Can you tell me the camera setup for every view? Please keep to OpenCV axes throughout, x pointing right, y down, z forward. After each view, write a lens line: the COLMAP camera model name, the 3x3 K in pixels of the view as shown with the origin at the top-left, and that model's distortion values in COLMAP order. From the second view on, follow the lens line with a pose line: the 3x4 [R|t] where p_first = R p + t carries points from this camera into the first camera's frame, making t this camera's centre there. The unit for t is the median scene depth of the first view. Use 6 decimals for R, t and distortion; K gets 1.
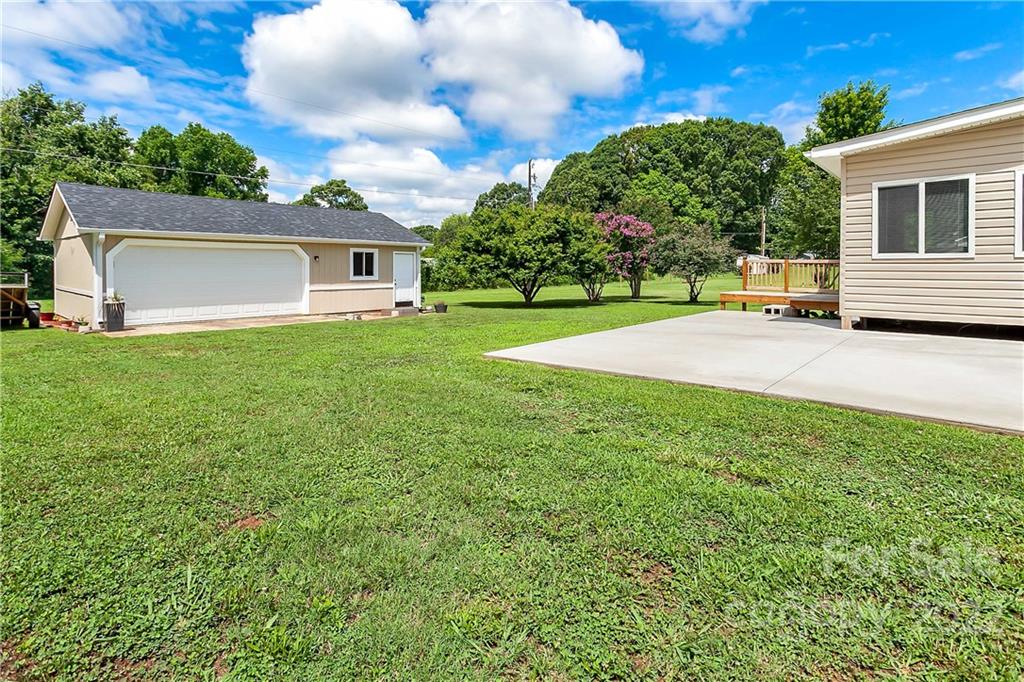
lens RADIAL K [[493.0, 0, 511.8], [0, 493.0, 323.5], [0, 0, 1]] dist [-0.000664, 0.000842]
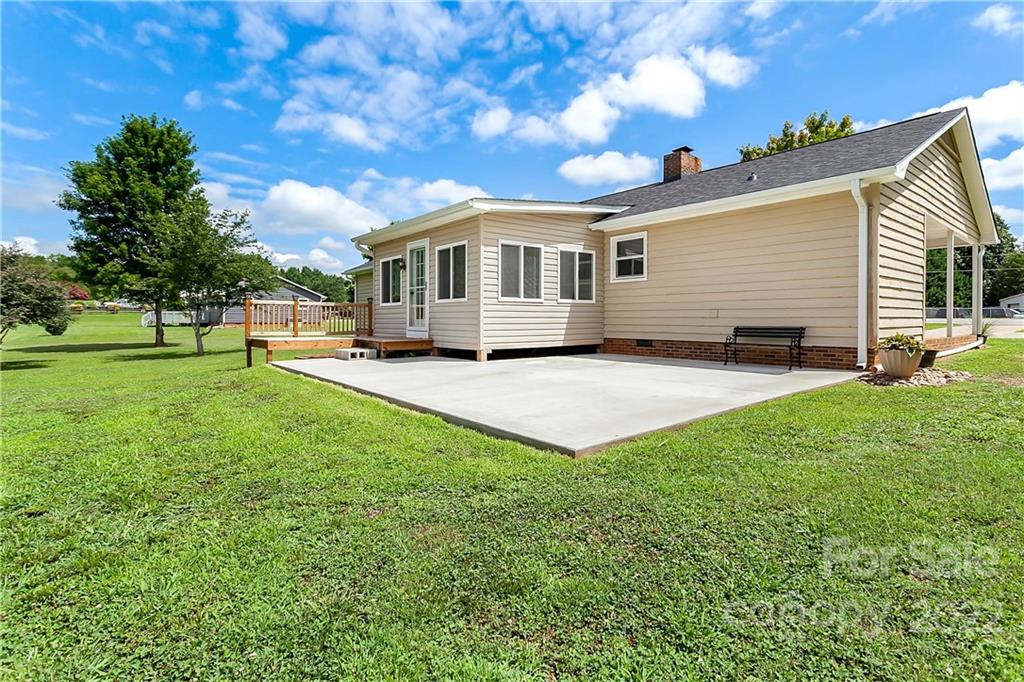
lens RADIAL K [[493.0, 0, 511.8], [0, 493.0, 323.5], [0, 0, 1]] dist [-0.000664, 0.000842]
pose [[0.156883, -0.006253, 0.987597, -0.473223], [0.109143, 0.993965, -0.011045, -0.059150], [-0.981568, 0.109522, 0.156619, 0.793981]]
